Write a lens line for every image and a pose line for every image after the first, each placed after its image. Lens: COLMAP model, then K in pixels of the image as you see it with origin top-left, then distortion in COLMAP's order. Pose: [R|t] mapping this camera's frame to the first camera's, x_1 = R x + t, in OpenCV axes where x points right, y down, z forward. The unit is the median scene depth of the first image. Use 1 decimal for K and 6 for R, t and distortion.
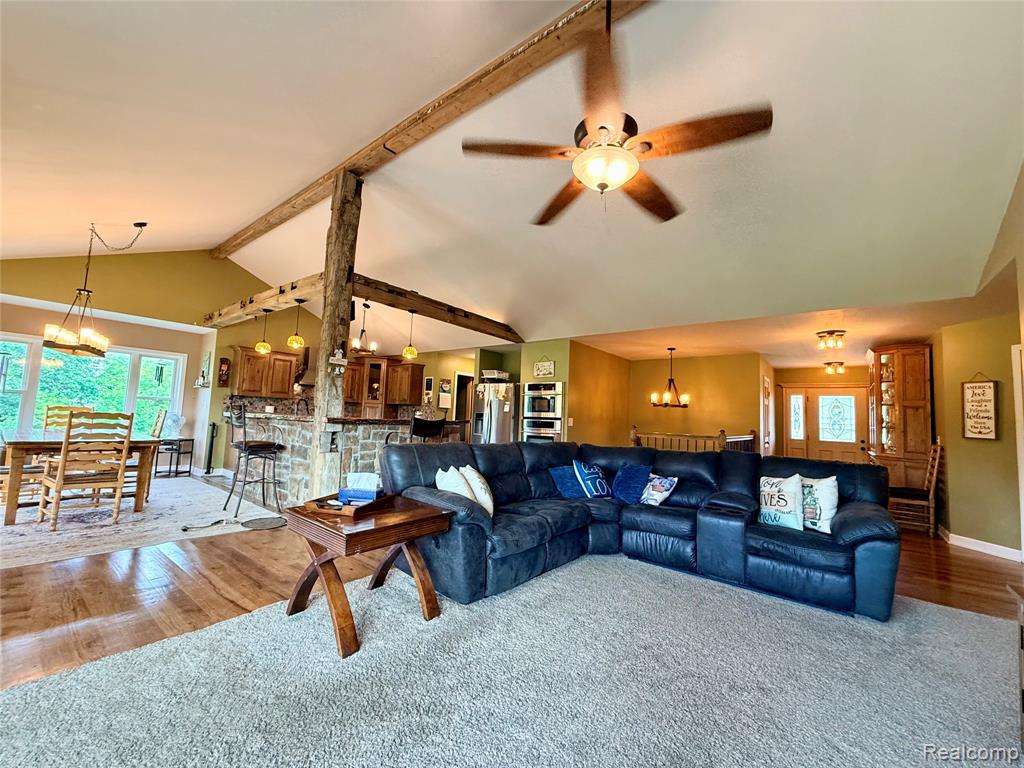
lens RADIAL K [[408.1, 0, 509.1], [0, 408.1, 387.6], [0, 0, 1]] dist [0.000480, 0.000258]
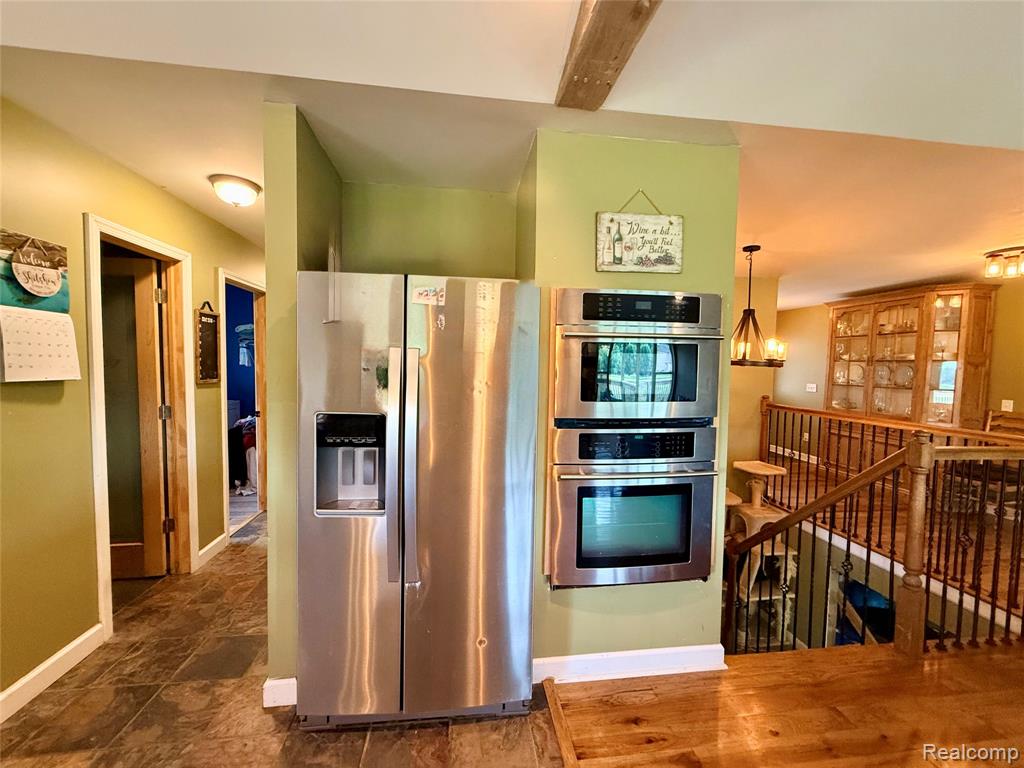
lens RADIAL K [[408.1, 0, 510.7], [0, 408.1, 384.7], [0, 0, 1]] dist [0.000480, 0.000258]
pose [[0.697782, -0.062209, 0.713604, -0.159575], [-0.043681, 0.990672, 0.129075, 0.016298], [-0.714977, -0.121237, 0.688556, 0.785886]]
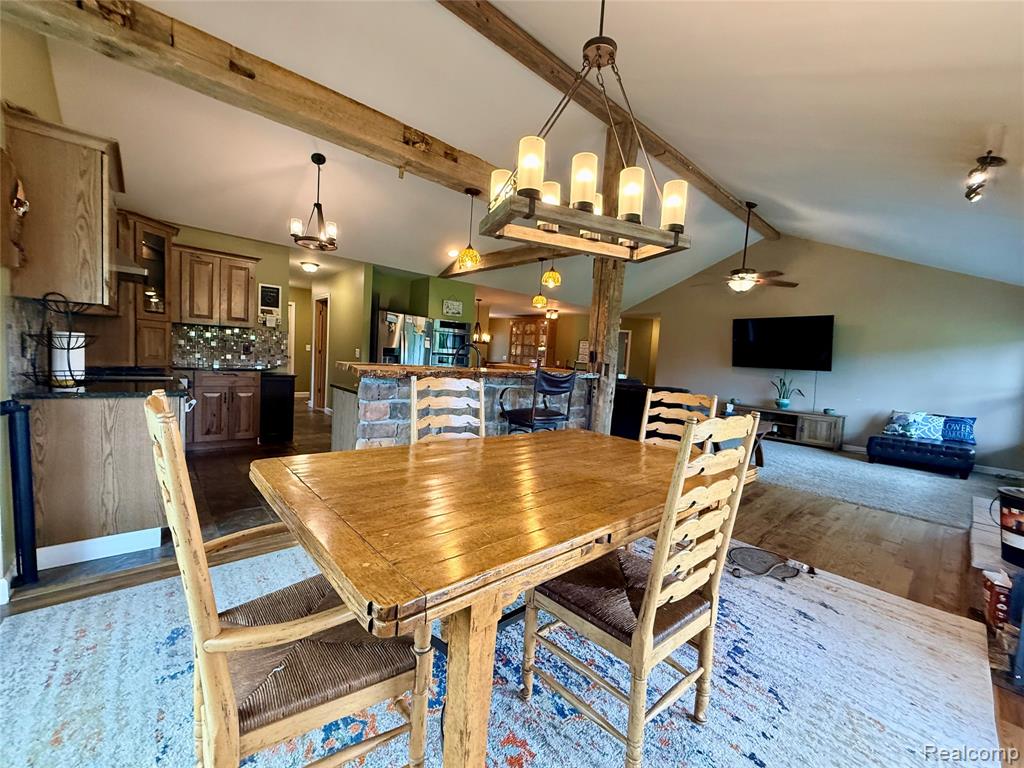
lens RADIAL K [[408.1, 0, 507.1], [0, 408.1, 385.8], [0, 0, 1]] dist [0.000480, 0.000258]
pose [[0.181136, -0.102530, 0.978099, -0.858641], [-0.126960, 0.983791, 0.126638, 0.000775], [-0.975229, -0.147118, 0.165183, 0.600316]]
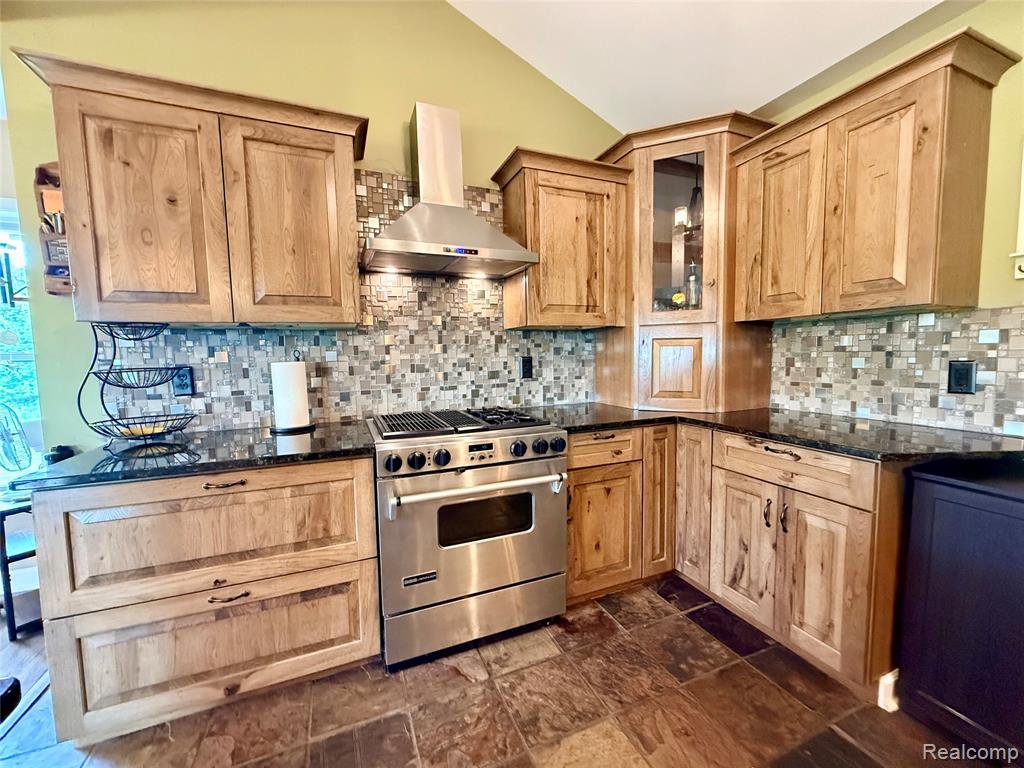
lens RADIAL K [[408.1, 0, 507.6], [0, 408.1, 384.3], [0, 0, 1]] dist [0.000480, 0.000258]
pose [[0.873319, -0.017002, -0.486853, -0.357051], [0.090365, 0.987700, 0.127605, 0.039318], [0.478695, -0.155434, 0.864113, 0.860236]]
